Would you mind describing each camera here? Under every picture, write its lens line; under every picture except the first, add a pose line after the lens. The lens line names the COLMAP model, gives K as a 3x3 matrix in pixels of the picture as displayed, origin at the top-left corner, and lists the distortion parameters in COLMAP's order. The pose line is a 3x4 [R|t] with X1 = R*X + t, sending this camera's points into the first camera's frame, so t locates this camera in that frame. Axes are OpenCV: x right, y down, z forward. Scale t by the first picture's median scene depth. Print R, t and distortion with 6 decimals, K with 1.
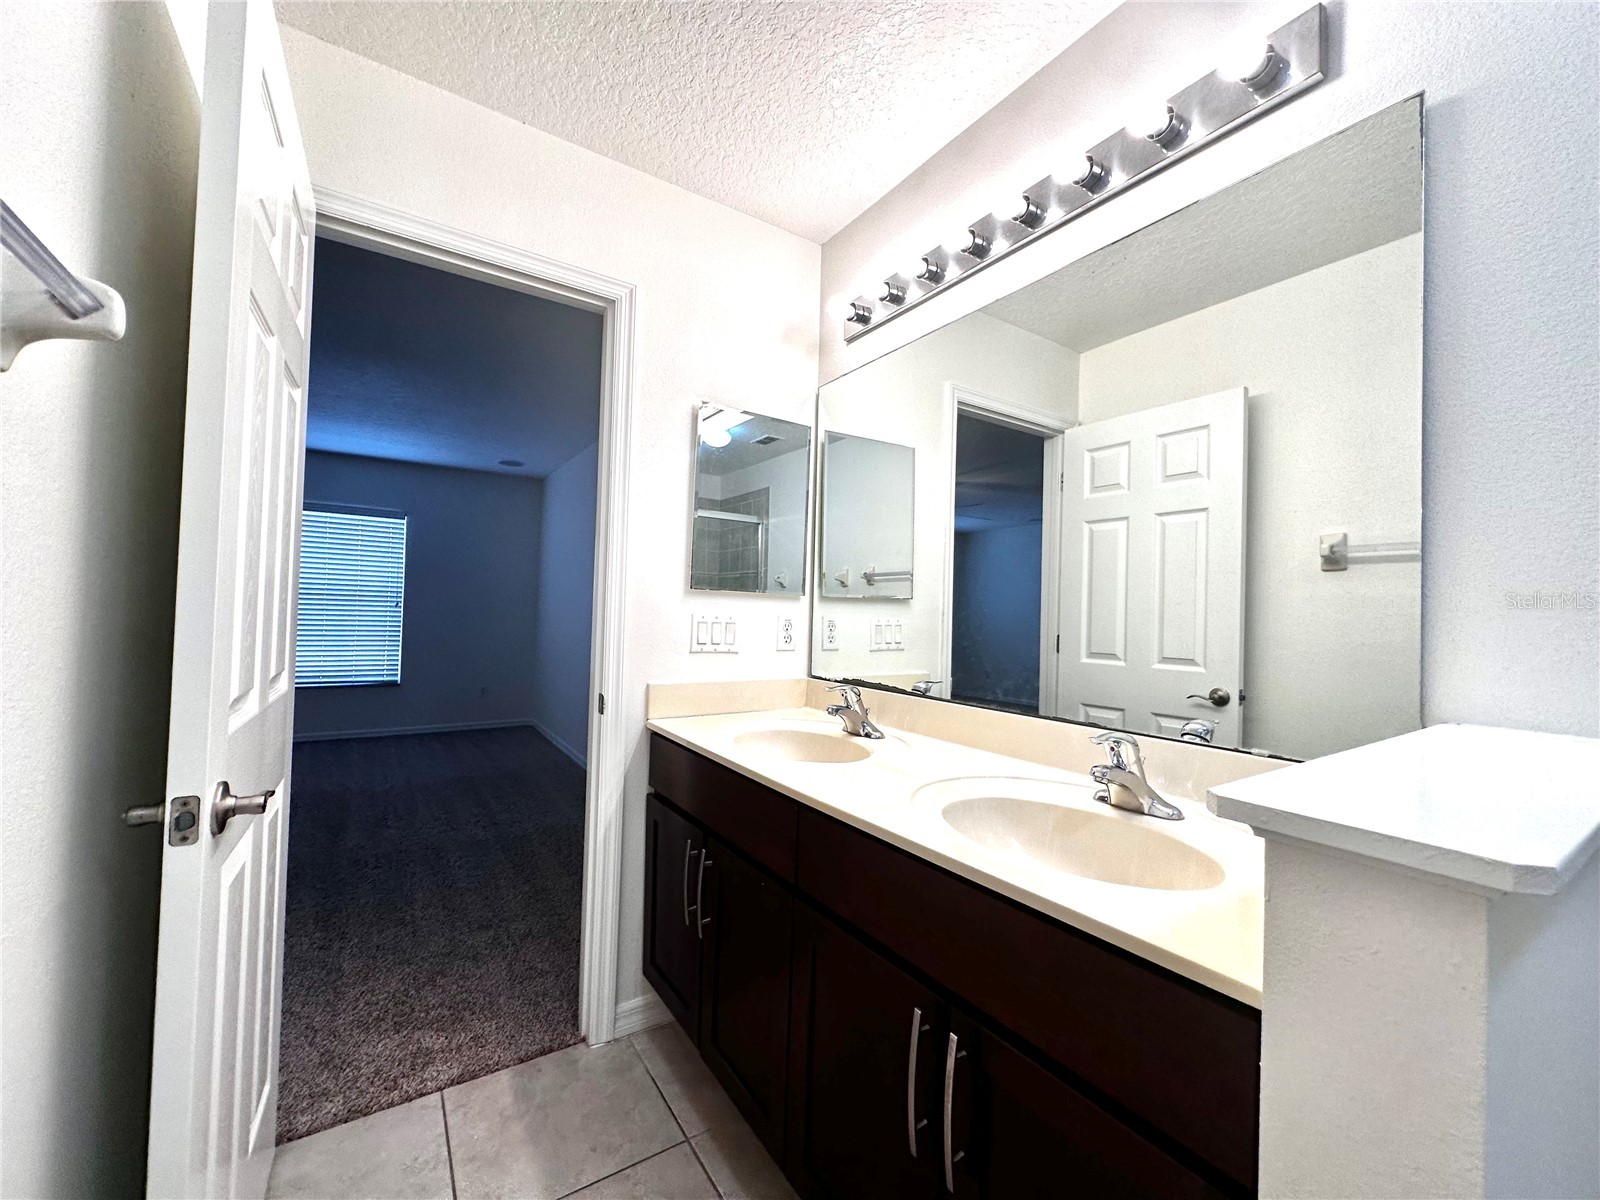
lens RADIAL K [[638.8, 0, 802.6], [0, 638.8, 604.8], [0, 0, 1]] dist [-0.004019, 0.001053]
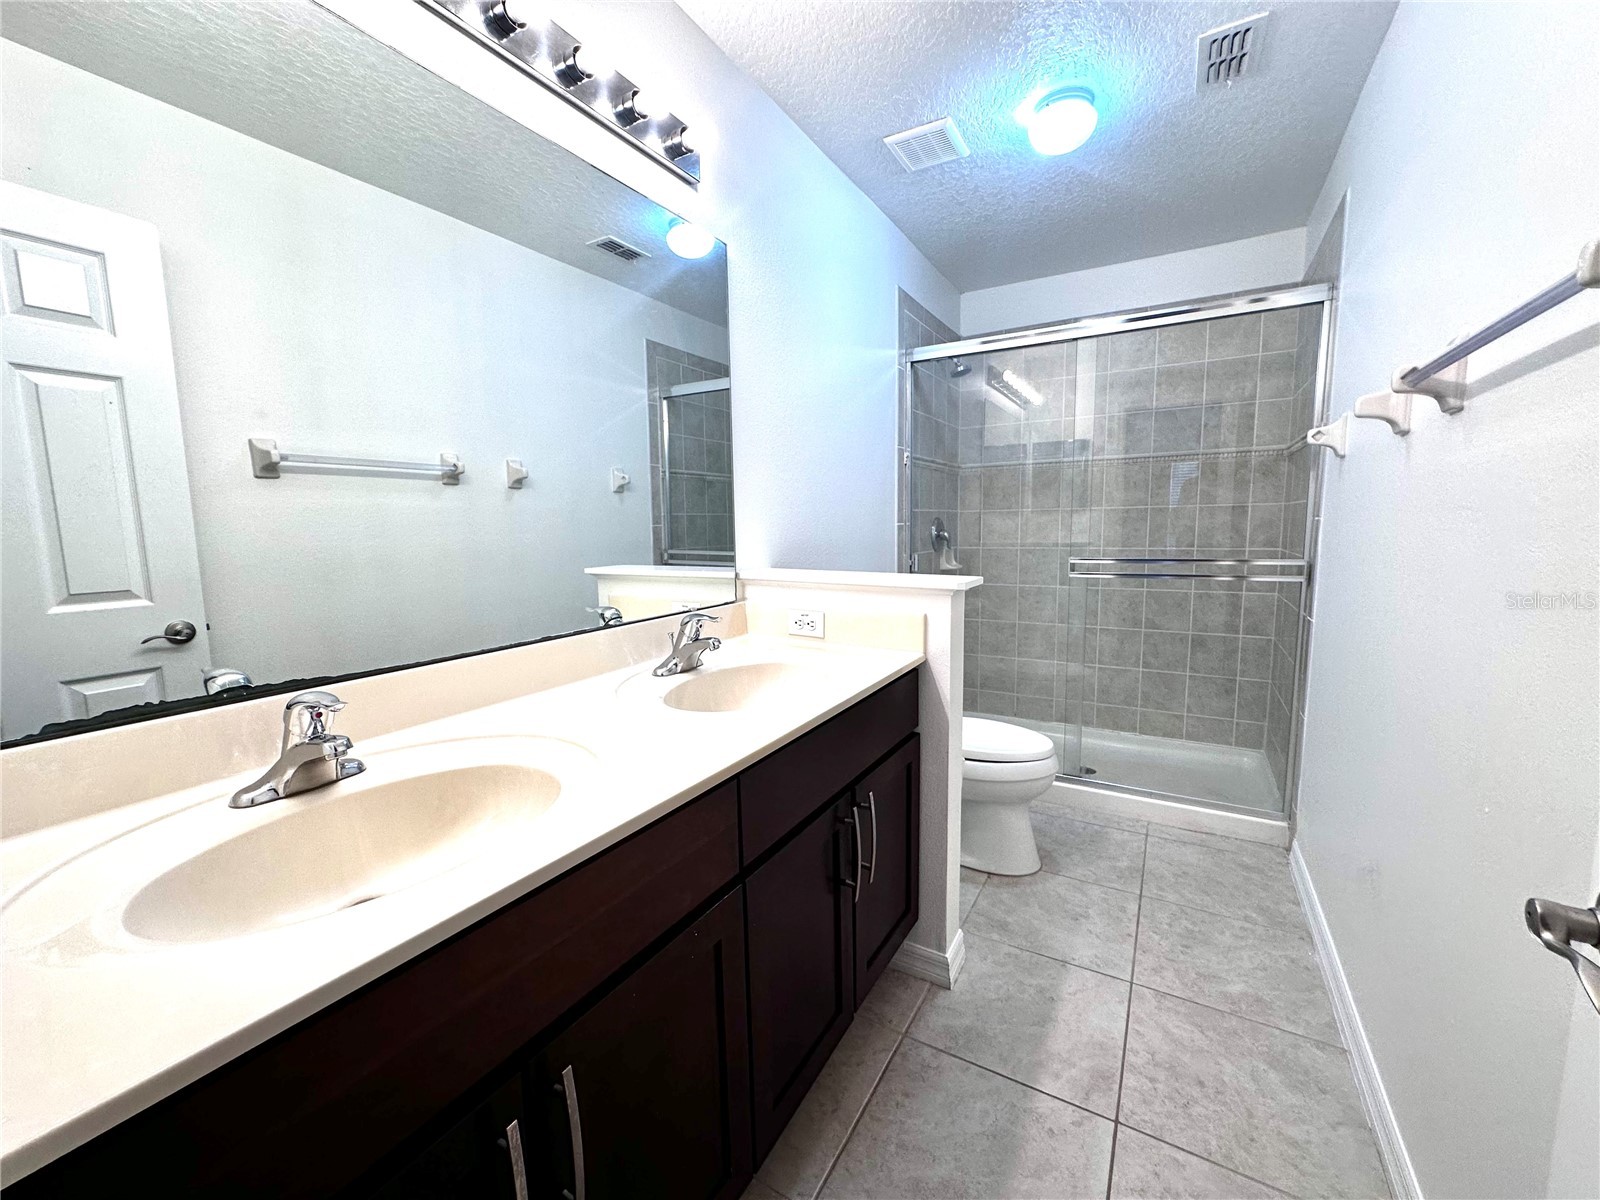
lens RADIAL K [[638.8, 0, 804.3], [0, 638.8, 592.4], [0, 0, 1]] dist [-0.004019, 0.001053]
pose [[-0.438657, -0.115958, 0.891142, -0.391149], [-0.007903, 0.992099, 0.125205, -0.008319], [-0.898620, 0.047879, -0.436108, 0.669990]]
